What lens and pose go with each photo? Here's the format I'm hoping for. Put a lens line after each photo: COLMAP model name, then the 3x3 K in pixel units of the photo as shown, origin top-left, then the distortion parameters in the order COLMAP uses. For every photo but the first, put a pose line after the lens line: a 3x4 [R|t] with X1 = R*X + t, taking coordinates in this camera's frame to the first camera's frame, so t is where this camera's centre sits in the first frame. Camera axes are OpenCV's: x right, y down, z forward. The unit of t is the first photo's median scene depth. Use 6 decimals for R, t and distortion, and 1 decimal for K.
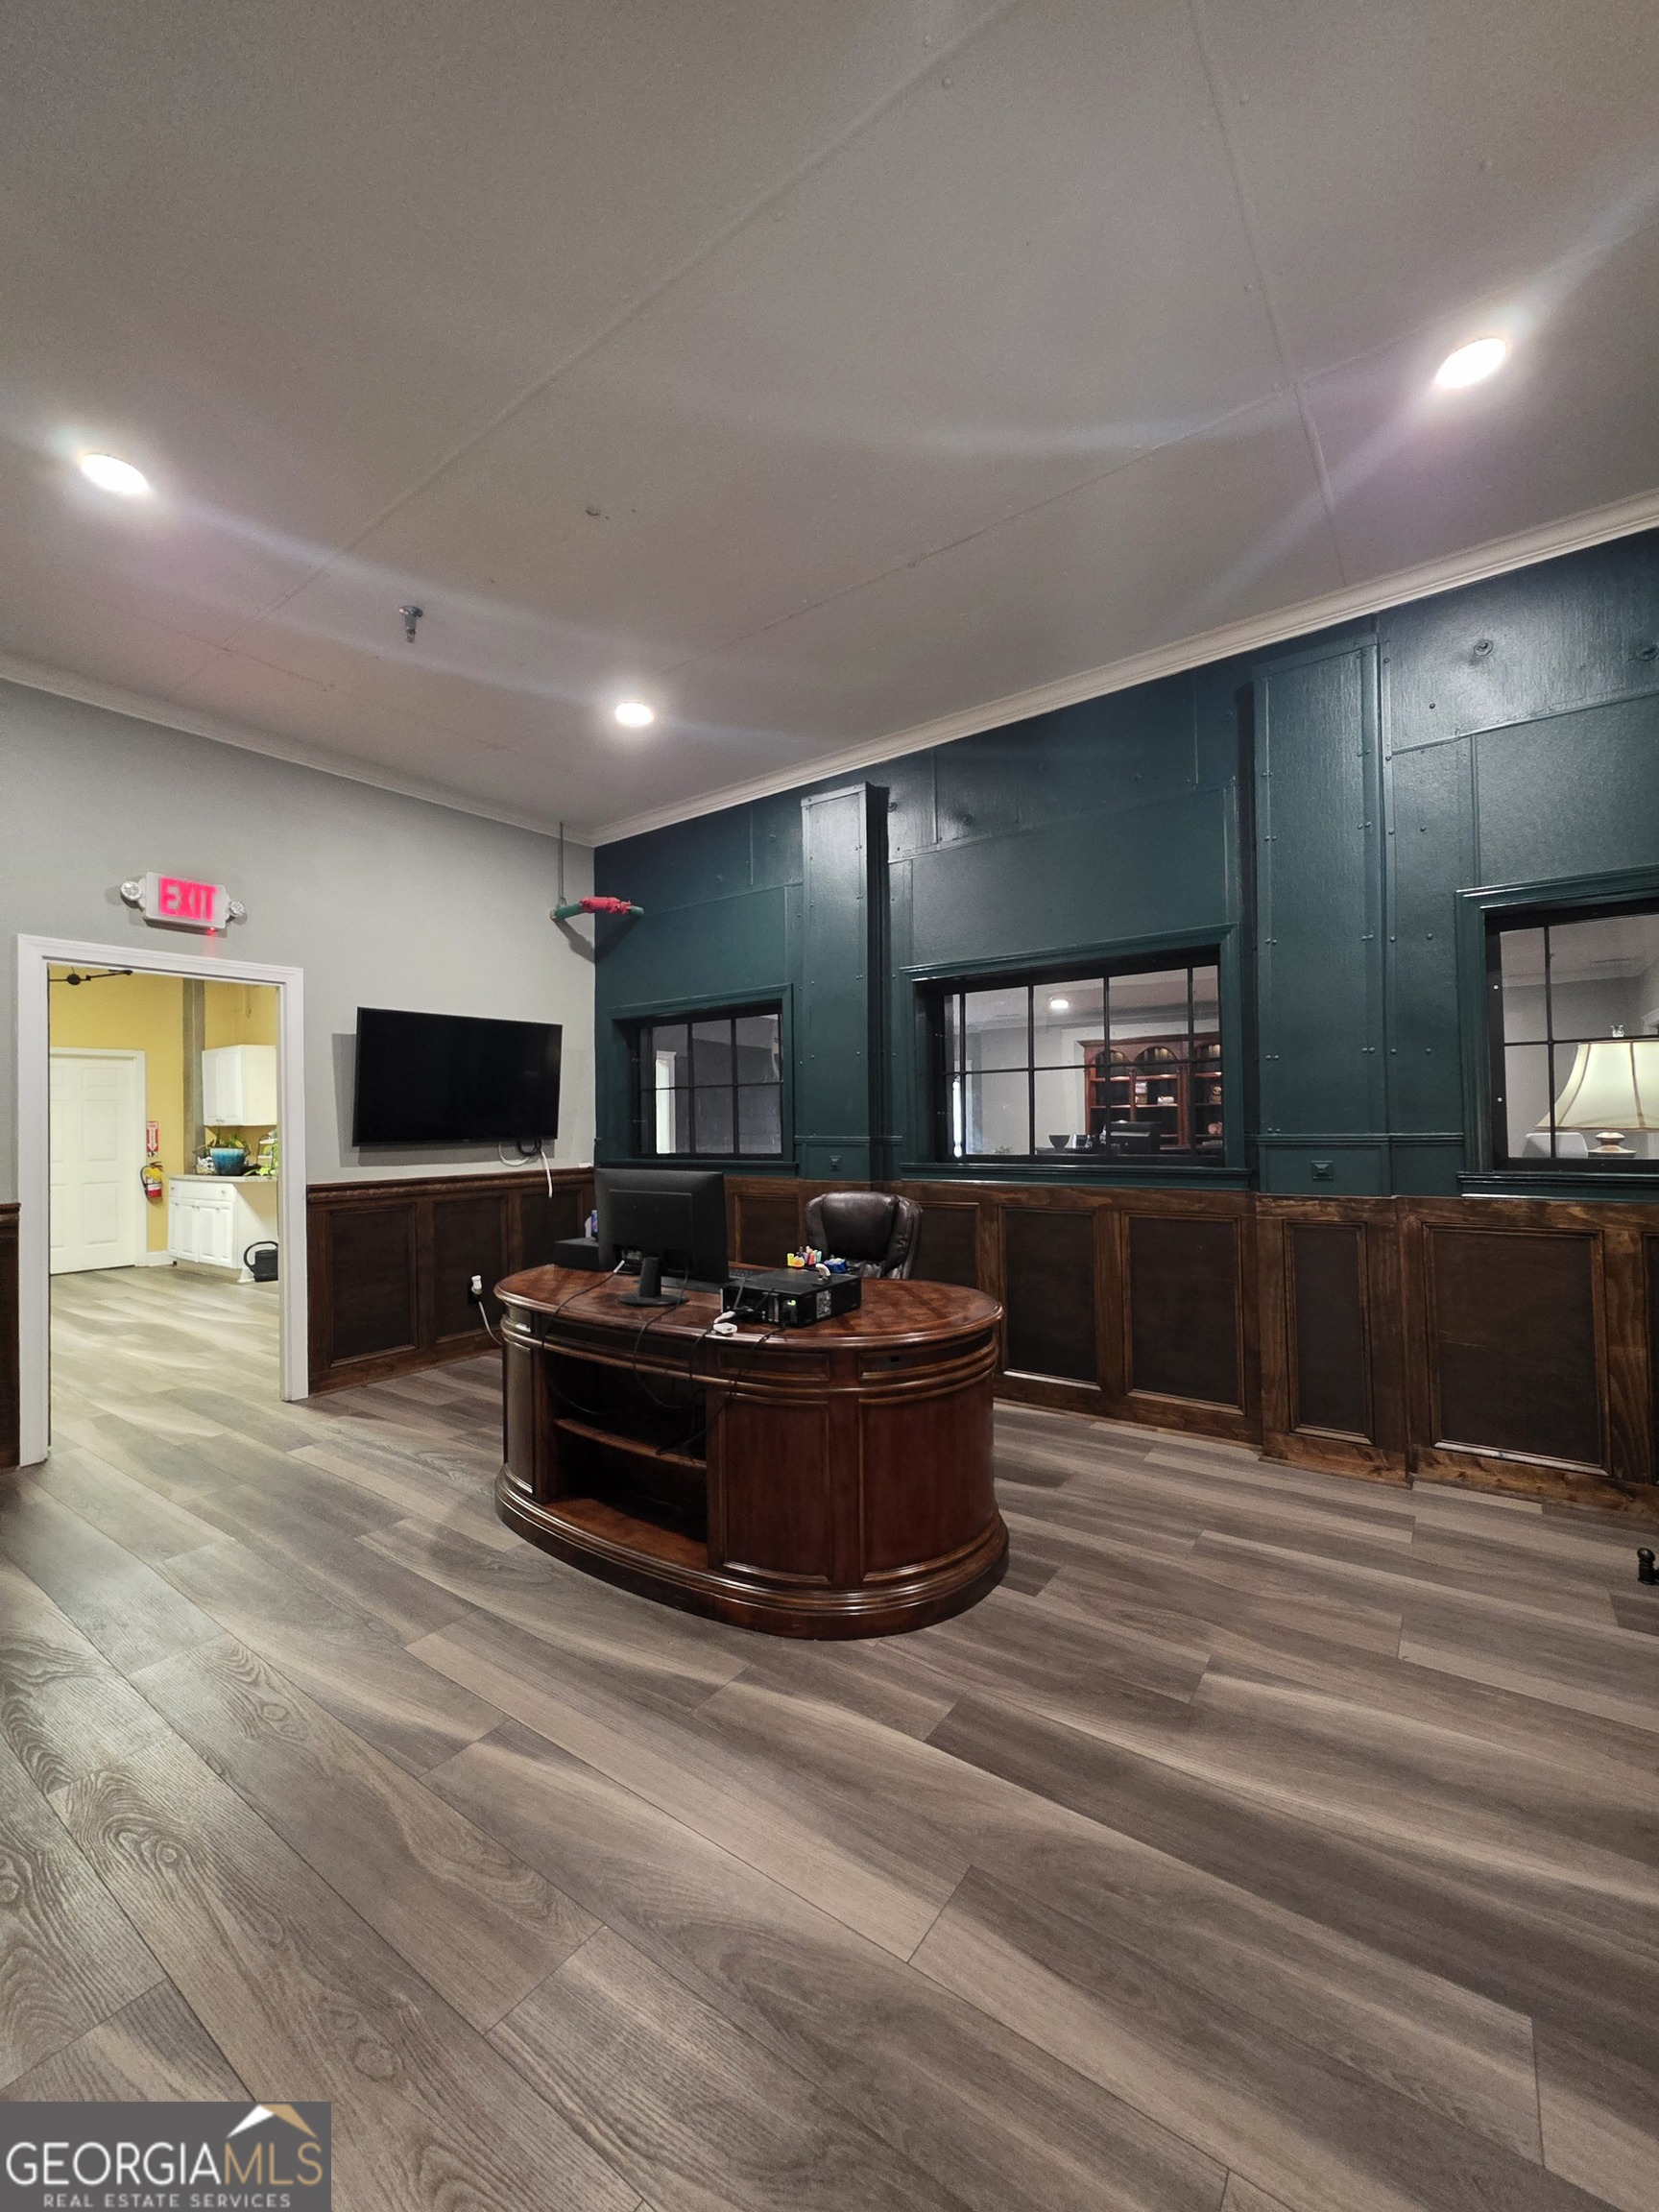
lens RADIAL K [[874.1, 0, 829.5], [0, 874.1, 1106.0], [0, 0, 1]] dist [-0.000098, -0.000003]
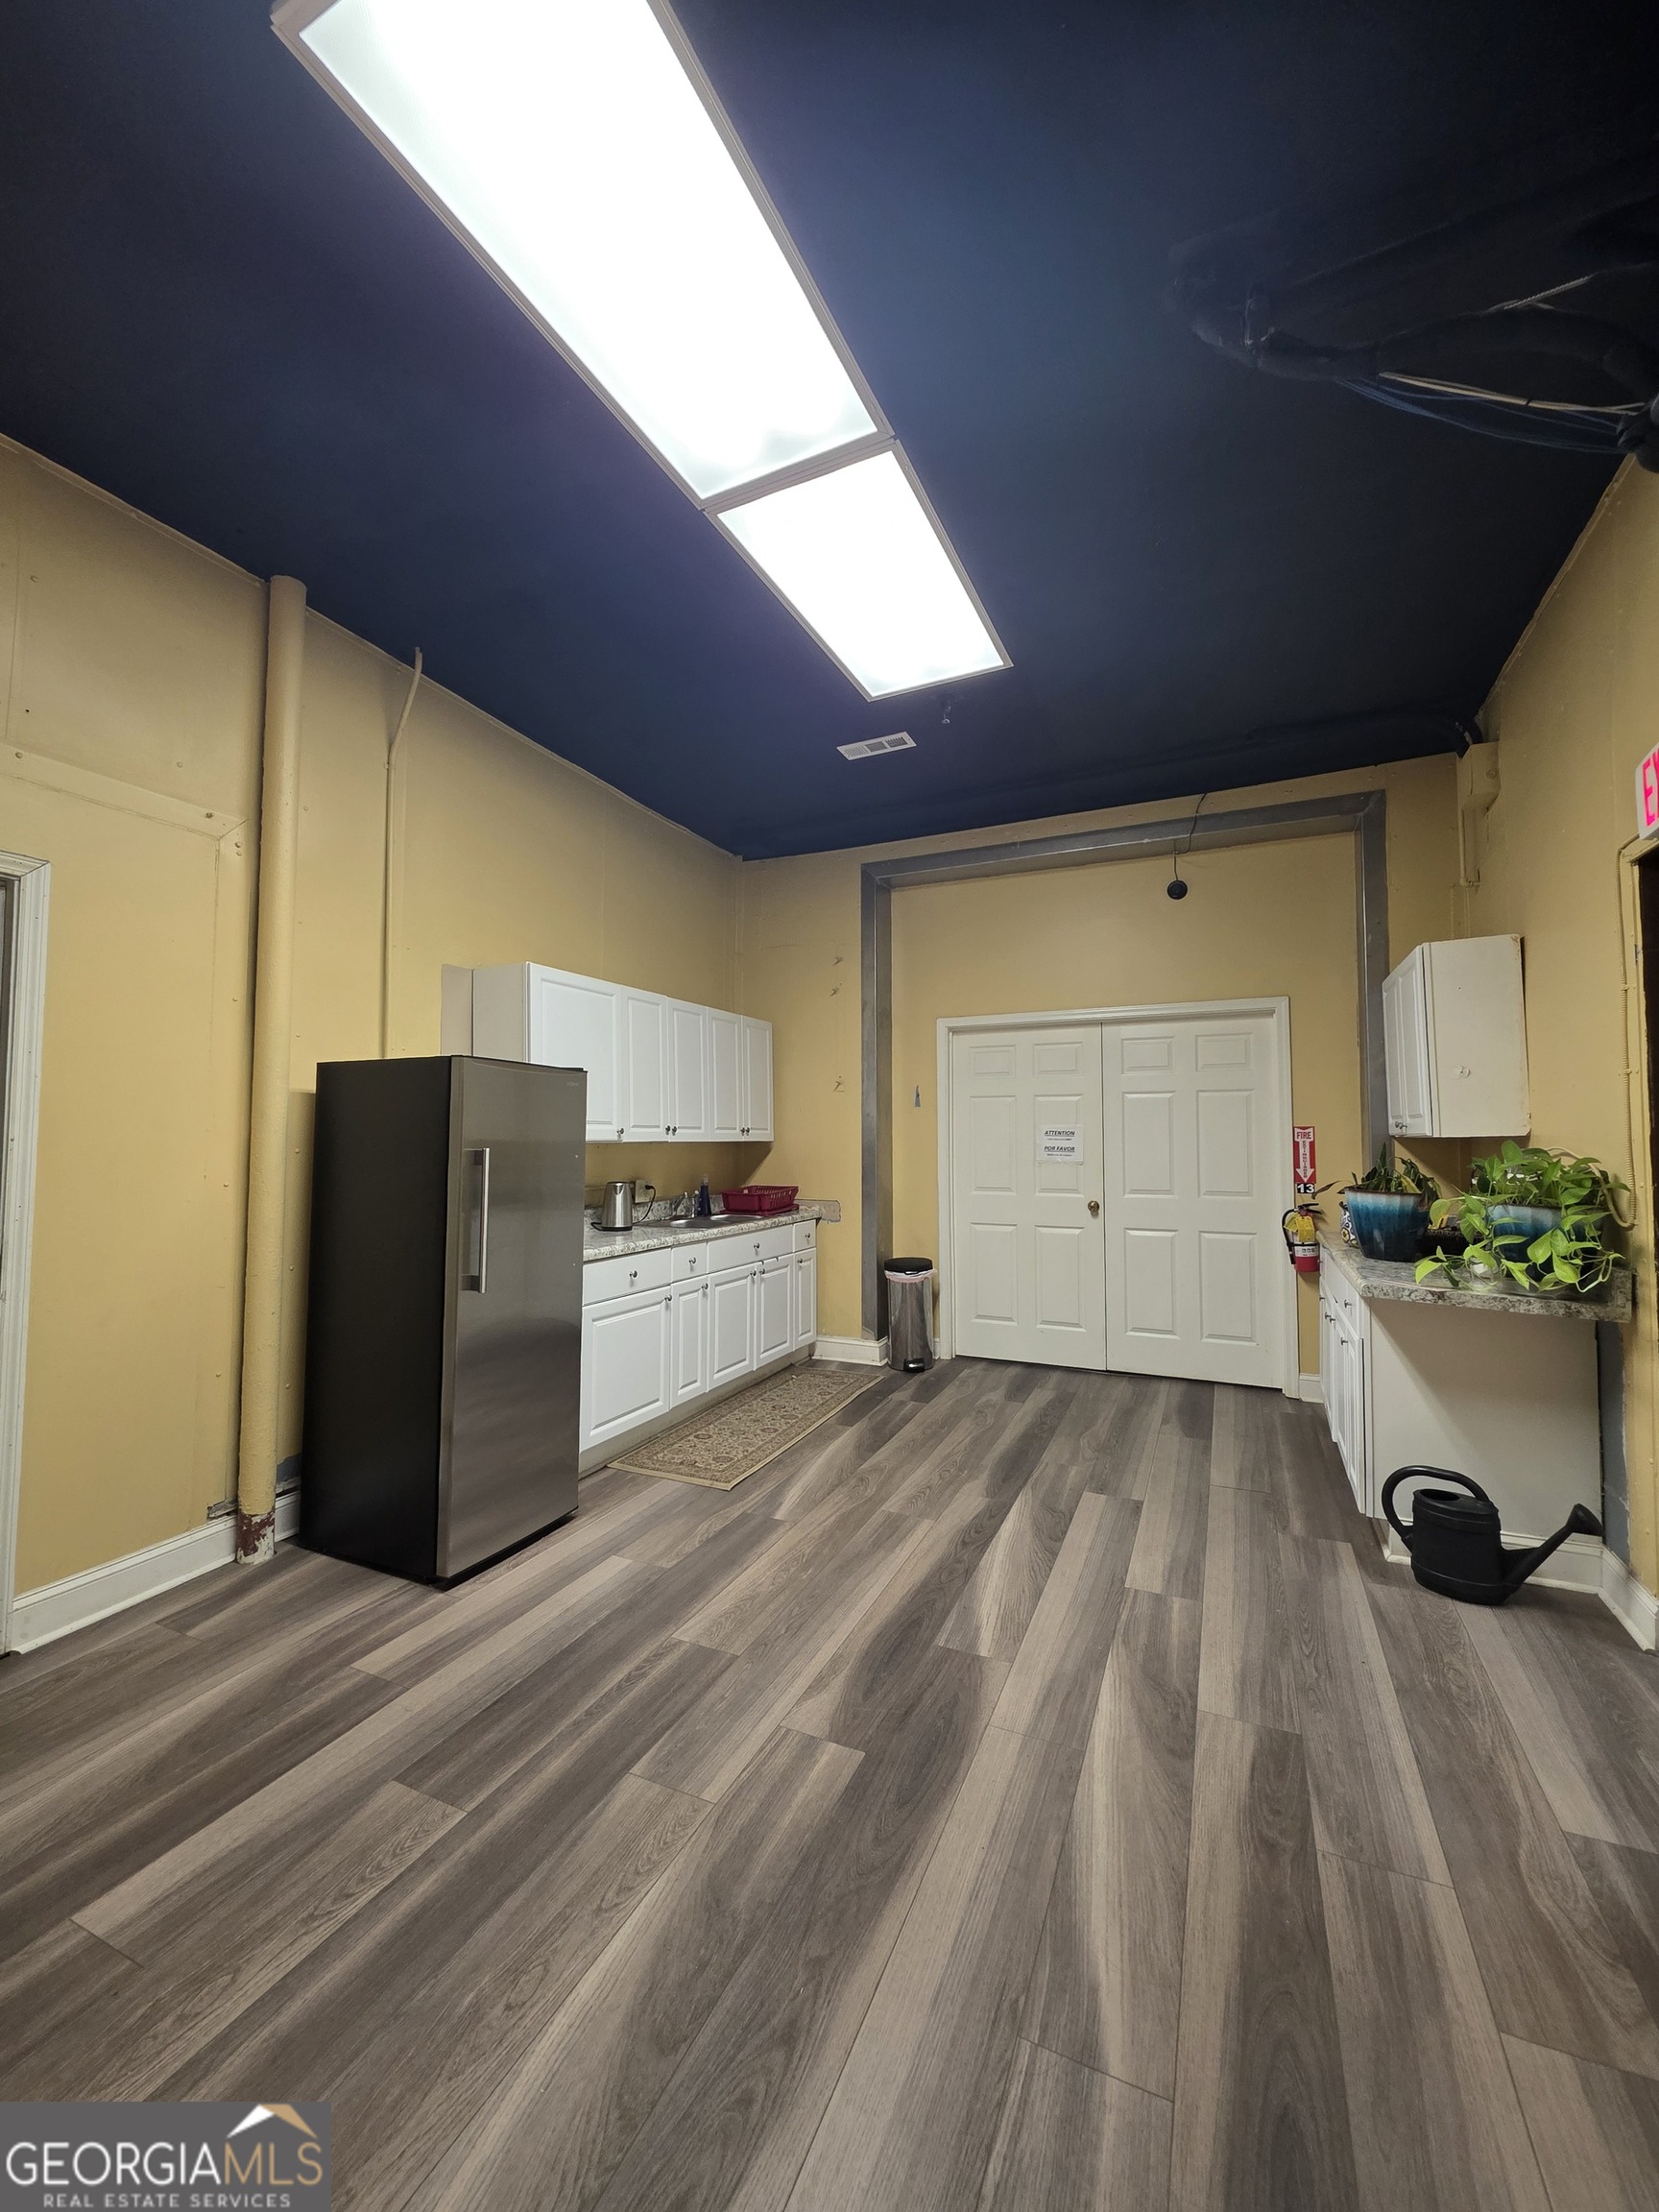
lens RADIAL K [[874.1, 0, 829.5], [0, 874.1, 1106.0], [0, 0, 1]] dist [-0.000098, -0.000003]
pose [[0.199049, -0.023790, -0.979701, -0.313799], [0.010502, 0.999700, -0.022142, 0.014151], [0.979933, -0.005881, 0.199239, 0.617762]]
